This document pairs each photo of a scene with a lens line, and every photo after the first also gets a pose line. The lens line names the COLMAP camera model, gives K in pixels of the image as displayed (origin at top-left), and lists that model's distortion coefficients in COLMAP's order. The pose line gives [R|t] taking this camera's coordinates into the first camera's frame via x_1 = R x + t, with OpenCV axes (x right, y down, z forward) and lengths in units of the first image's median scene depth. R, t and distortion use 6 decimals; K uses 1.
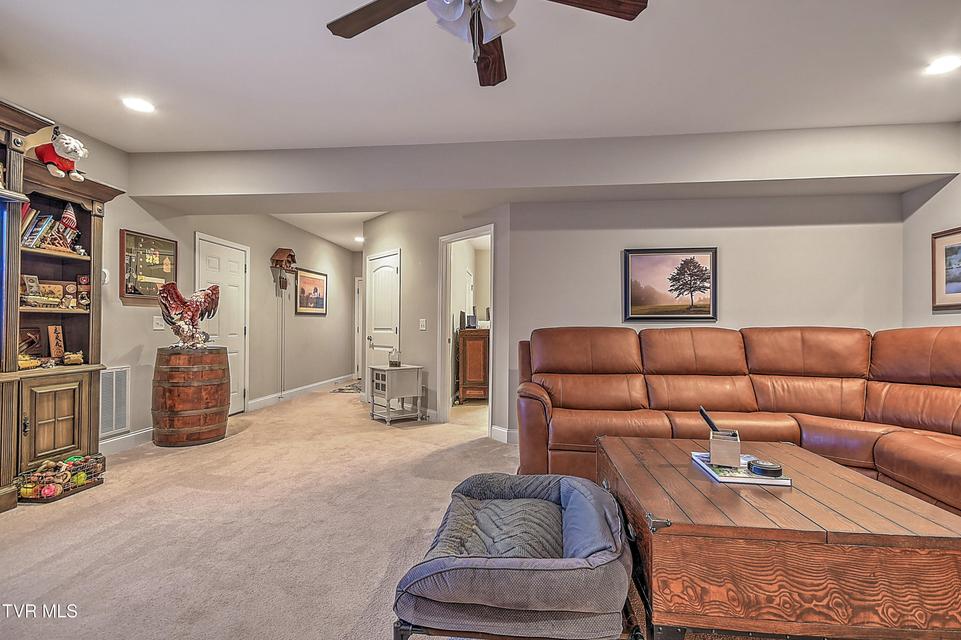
lens RADIAL K [[452.4, 0, 480.5], [0, 452.4, 320.0], [0, 0, 1]] dist [0.013683, -0.000394]
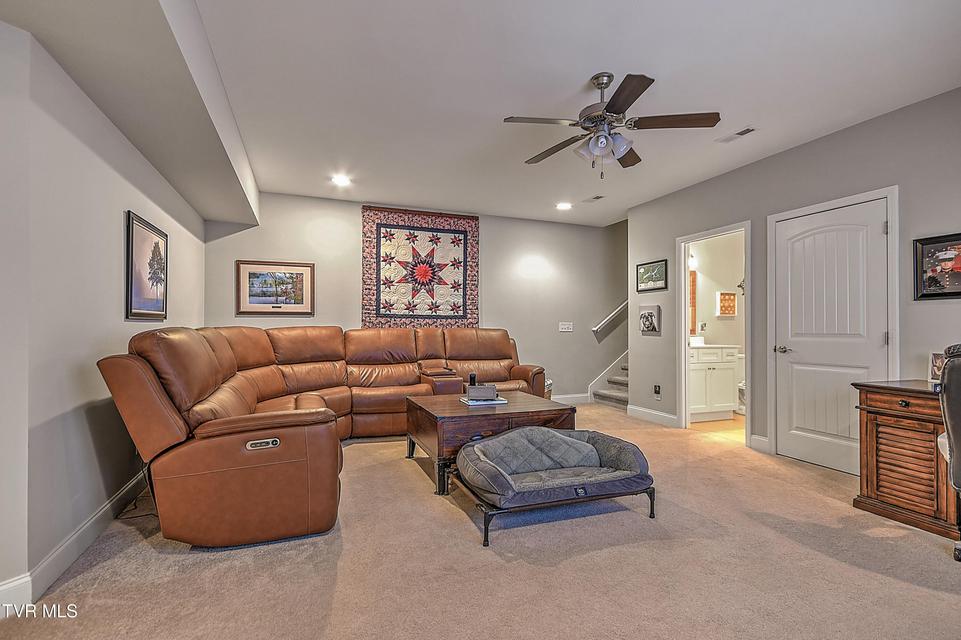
lens RADIAL K [[454.9, 0, 482.8], [0, 454.9, 319.9], [0, 0, 1]] dist [0.020006, 0.000102]
pose [[-0.455057, 0.009973, 0.890407, -0.533142], [-0.019791, 0.999577, -0.021310, 0.008996], [-0.890242, -0.027320, -0.454667, 0.856124]]
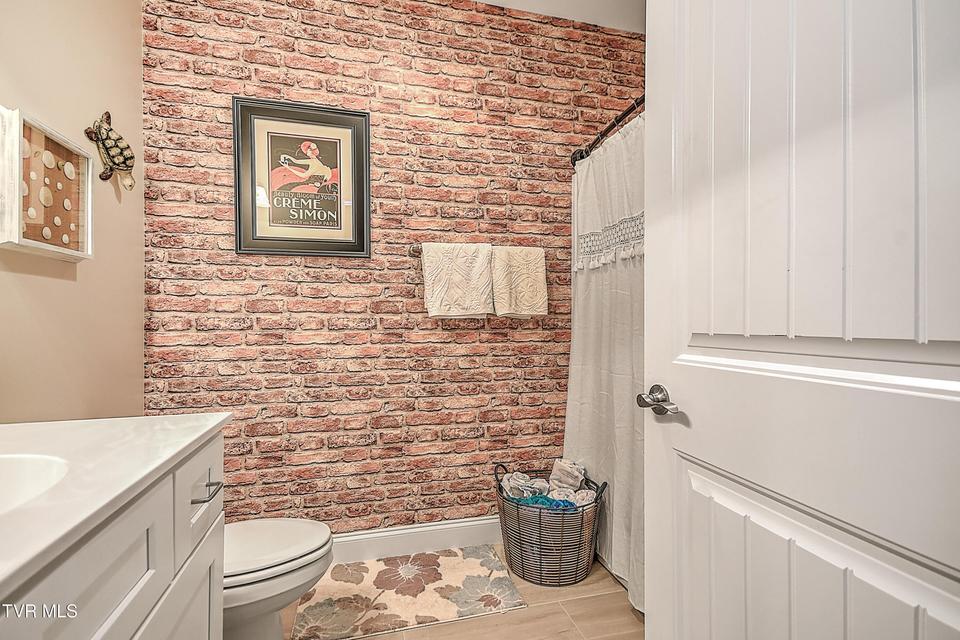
lens RADIAL K [[451.0, 0, 480.5], [0, 451.0, 325.3], [0, 0, 1]] dist [0.020172, 0.000838]
pose [[-0.934978, 0.001074, -0.354704, 0.290999], [0.004167, 0.999960, -0.007957, -0.000812], [0.354681, -0.008918, -0.934945, -0.169166]]
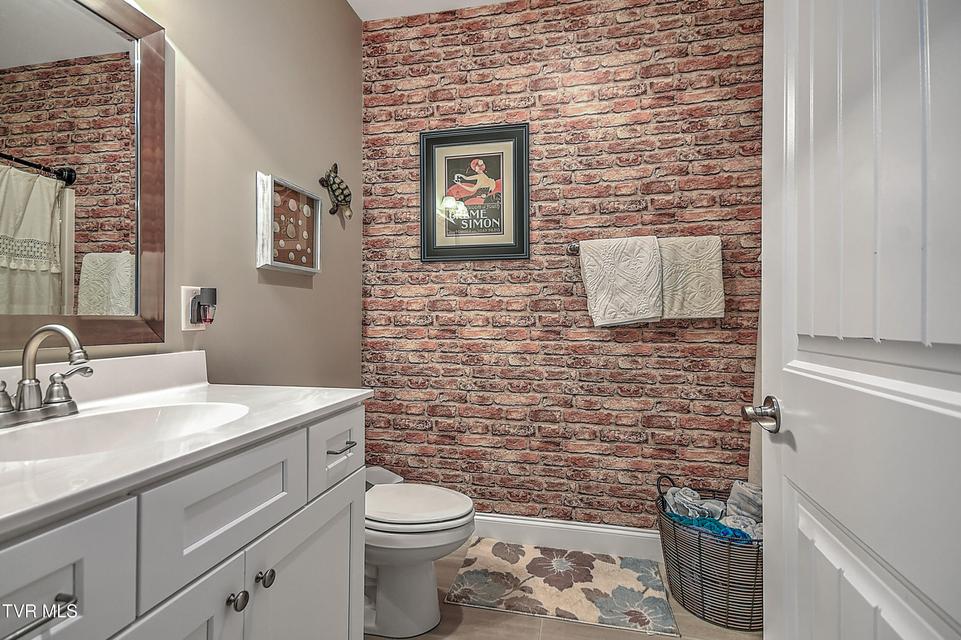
lens RADIAL K [[454.9, 0, 482.8], [0, 454.9, 319.9], [0, 0, 1]] dist [0.020006, 0.000102]
pose [[-0.993204, -0.007477, 0.116142, 0.218900], [-0.009180, 0.999858, -0.014136, -0.000477], [-0.116020, -0.015106, -0.993132, -0.144441]]
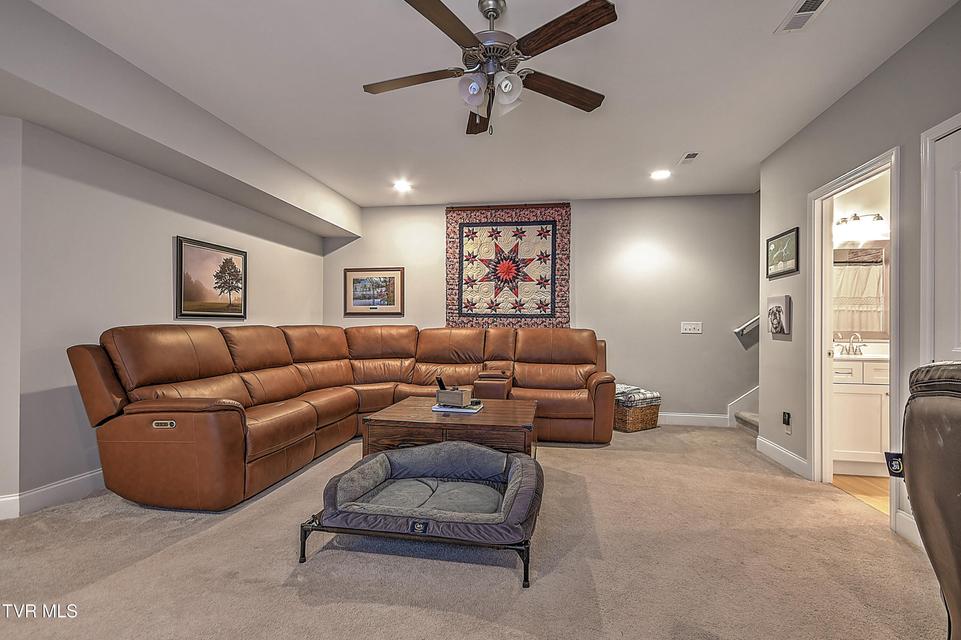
lens RADIAL K [[456.0, 0, 480.5], [0, 456.0, 320.0], [0, 0, 1]] dist [0.022603, 0.000030]
pose [[0.063261, 0.012851, 0.997914, -0.541476], [-0.024611, 0.999633, -0.011313, 0.002142], [-0.997693, -0.023844, 0.063554, 0.364286]]
